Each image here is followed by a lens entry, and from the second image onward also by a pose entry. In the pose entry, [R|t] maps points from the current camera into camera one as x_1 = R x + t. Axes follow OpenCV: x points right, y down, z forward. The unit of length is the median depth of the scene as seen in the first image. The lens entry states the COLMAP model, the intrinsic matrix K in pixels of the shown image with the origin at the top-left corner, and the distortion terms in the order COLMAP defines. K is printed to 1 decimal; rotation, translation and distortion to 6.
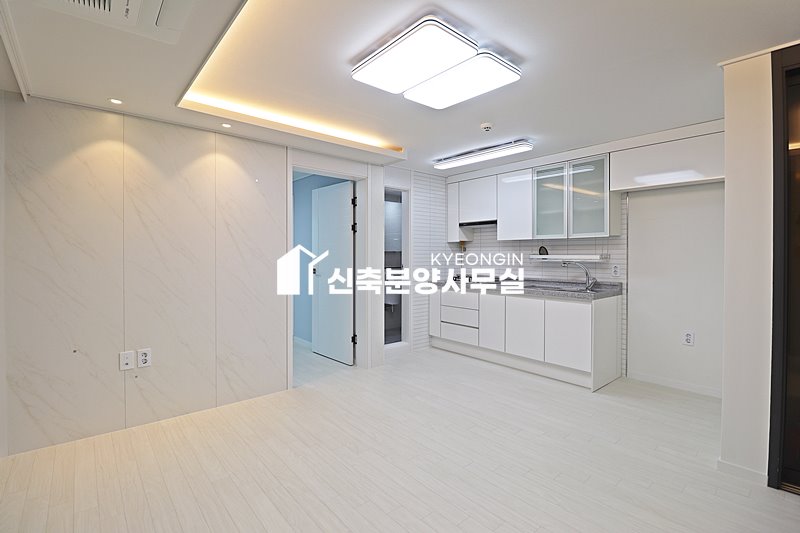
lens RADIAL K [[371.4, 0, 396.2], [0, 371.4, 258.8], [0, 0, 1]] dist [-0.004543, -0.010476]
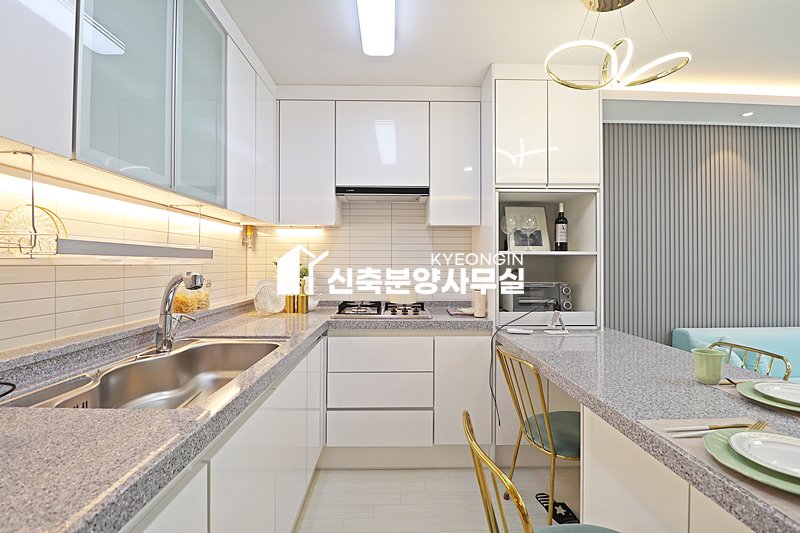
lens RADIAL K [[371.4, 0, 401.4], [0, 371.4, 259.2], [0, 0, 1]] dist [-0.004543, -0.010476]
pose [[0.621430, 0.001516, 0.783468, -0.170913], [0.005775, 0.999962, -0.006515, 0.000917], [-0.783448, 0.008573, 0.621398, 0.744647]]
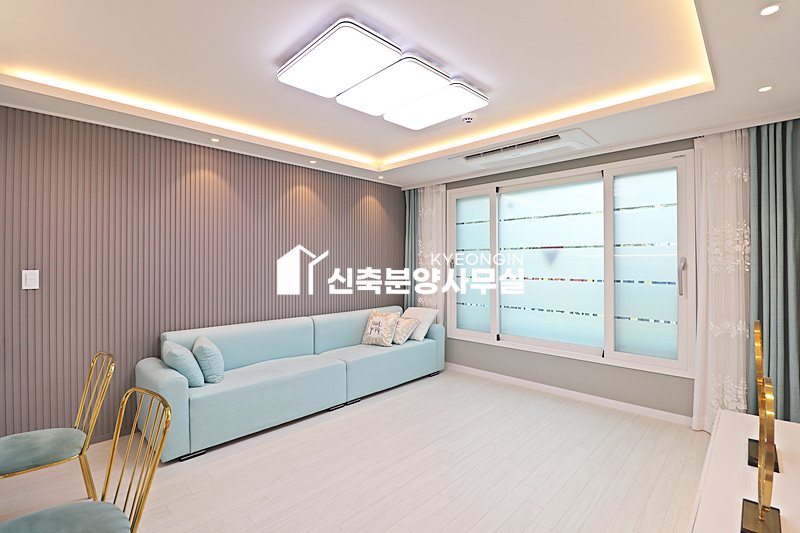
lens RADIAL K [[371.4, 0, 404.6], [0, 371.4, 262.4], [0, 0, 1]] dist [-0.004543, -0.010476]
pose [[-0.108541, -0.005788, 0.994075, -0.083540], [0.002396, 0.999979, 0.006083, -0.010697], [-0.994089, 0.003042, -0.108525, 0.411109]]
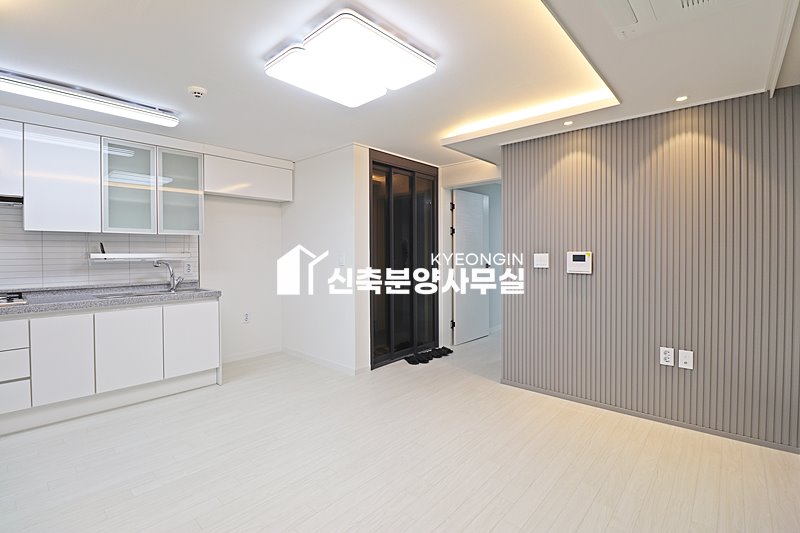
lens RADIAL K [[371.4, 0, 404.3], [0, 371.4, 260.2], [0, 0, 1]] dist [-0.004543, -0.010476]
pose [[-0.152423, -0.021189, 0.988088, -0.442161], [0.011829, 0.999659, 0.023262, -0.006760], [-0.988244, 0.015234, -0.152121, 0.500401]]
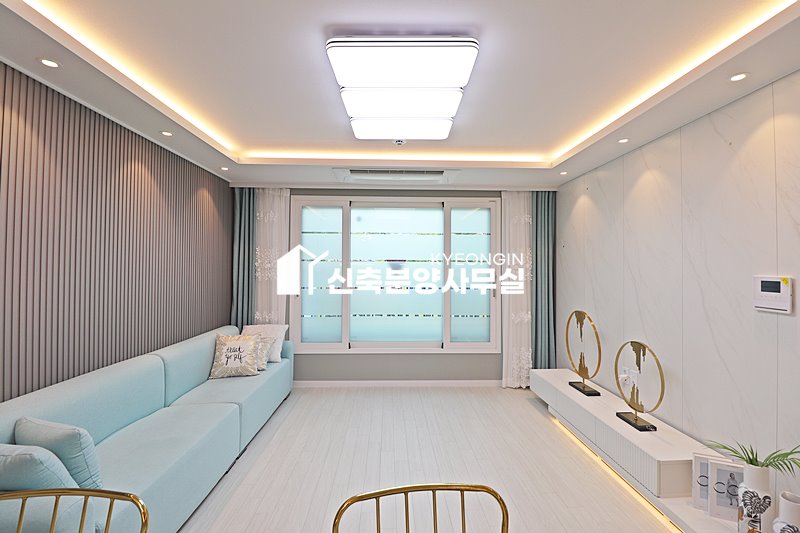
lens RADIAL K [[371.4, 0, 402.8], [0, 371.4, 263.0], [0, 0, 1]] dist [-0.004543, -0.010476]
pose [[-0.787033, -0.003920, 0.616899, 0.101962], [-0.009896, 0.999931, -0.006271, -0.025871], [-0.616832, -0.011040, -0.787017, 0.739733]]
